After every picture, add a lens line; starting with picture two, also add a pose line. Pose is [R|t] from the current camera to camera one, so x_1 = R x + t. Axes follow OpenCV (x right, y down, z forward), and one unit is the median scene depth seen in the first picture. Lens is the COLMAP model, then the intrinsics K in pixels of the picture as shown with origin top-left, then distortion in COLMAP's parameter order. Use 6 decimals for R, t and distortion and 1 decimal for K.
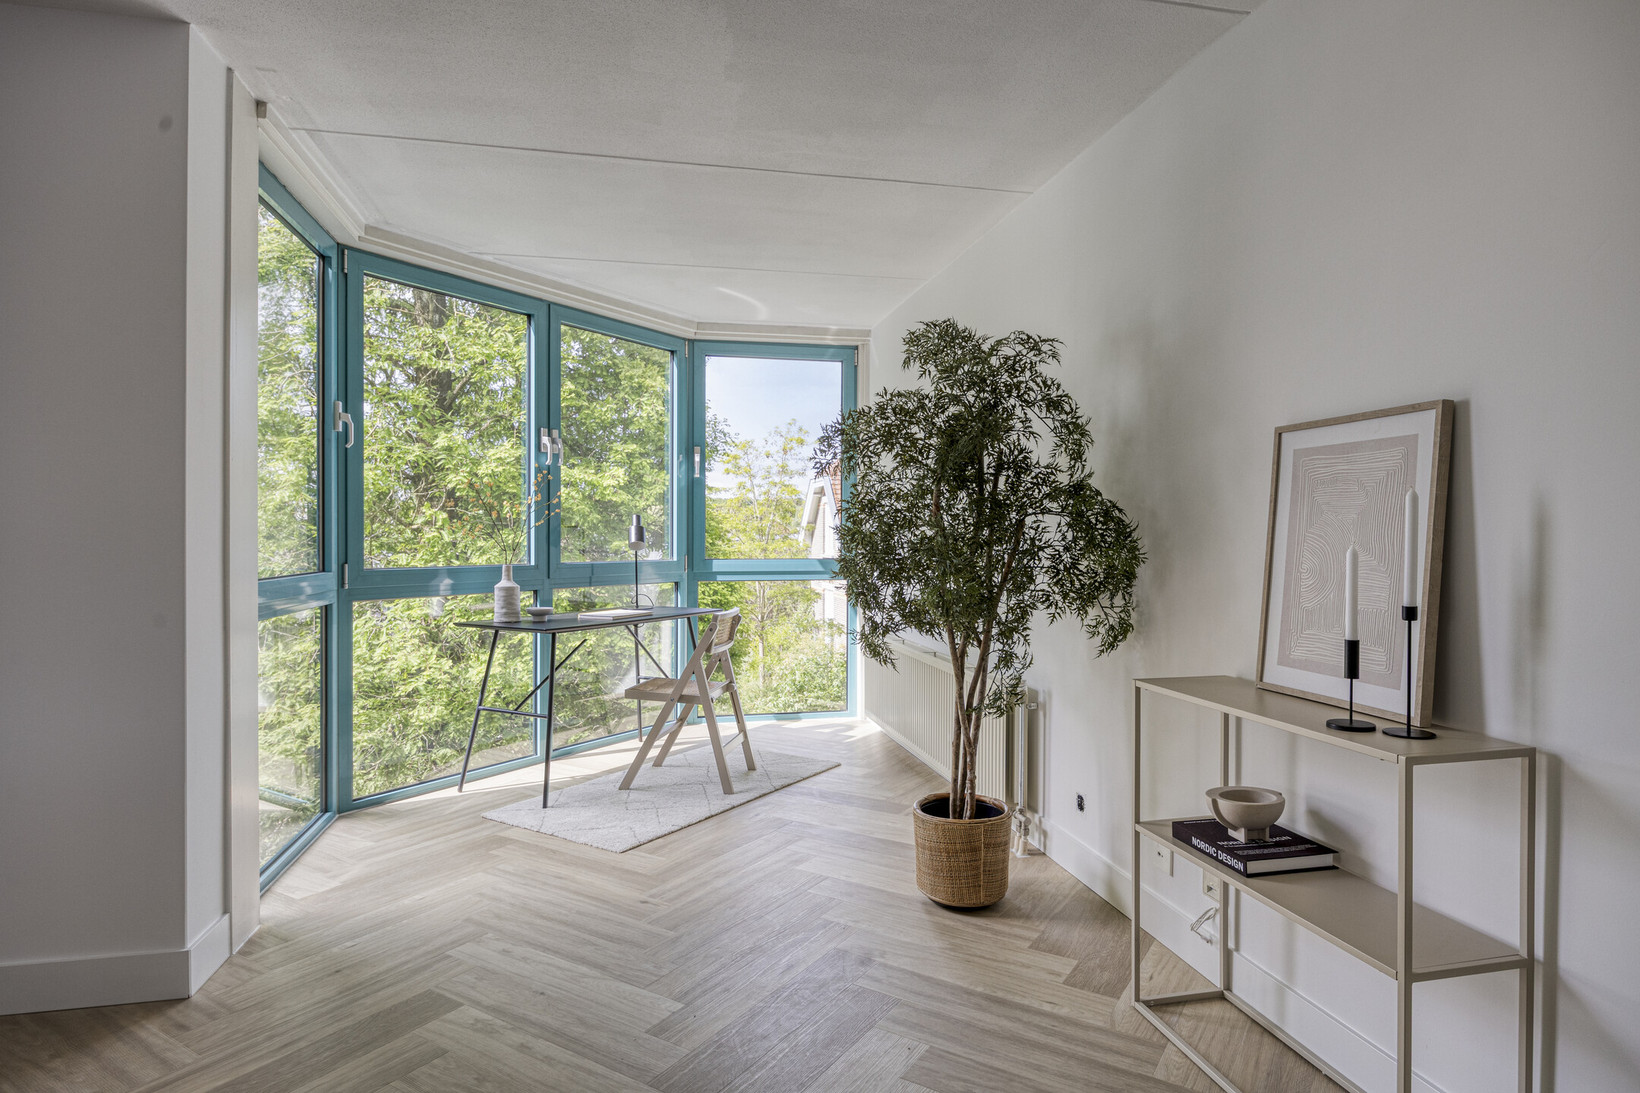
lens RADIAL K [[900.9, 0, 842.3], [0, 900.9, 540.0], [0, 0, 1]] dist [-0.012571, 0.005104]
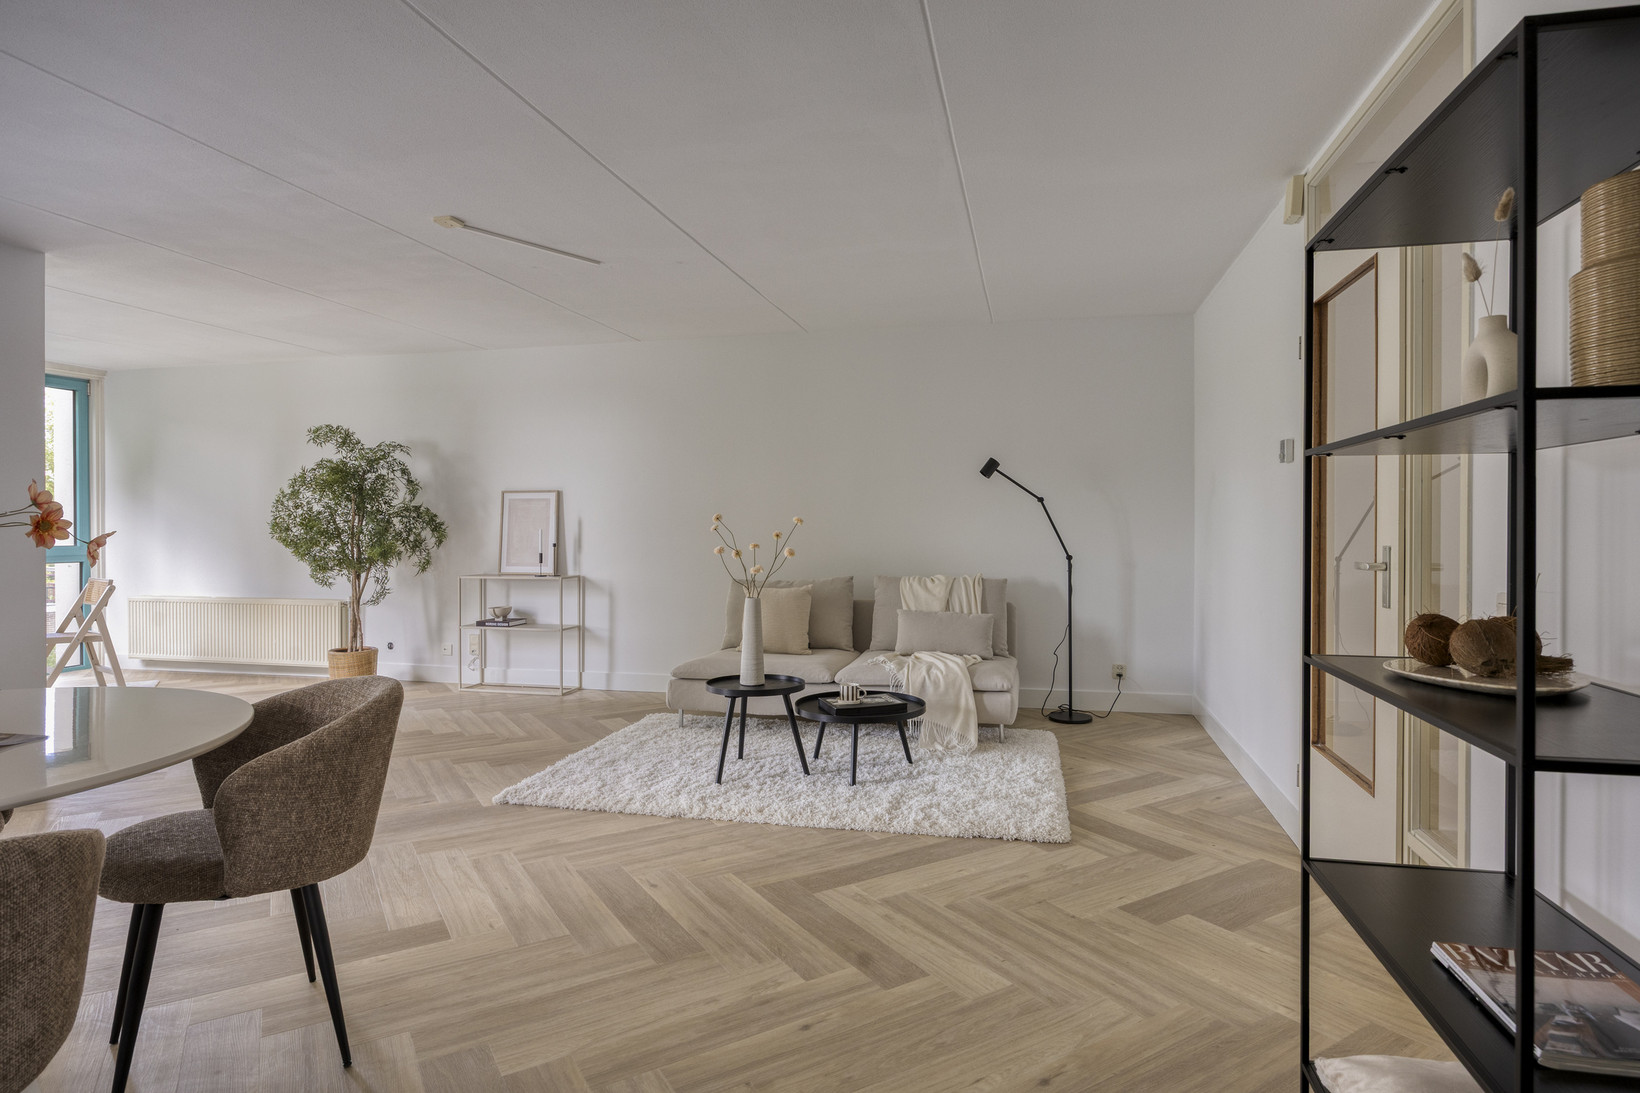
lens RADIAL K [[900.9, 0, 839.7], [0, 900.9, 532.0], [0, 0, 1]] dist [-0.012571, 0.005104]
pose [[0.424764, -0.006302, 0.905282, -1.447504], [0.007499, 0.999966, 0.003442, 0.011411], [-0.905273, 0.005326, 0.424796, -1.086596]]
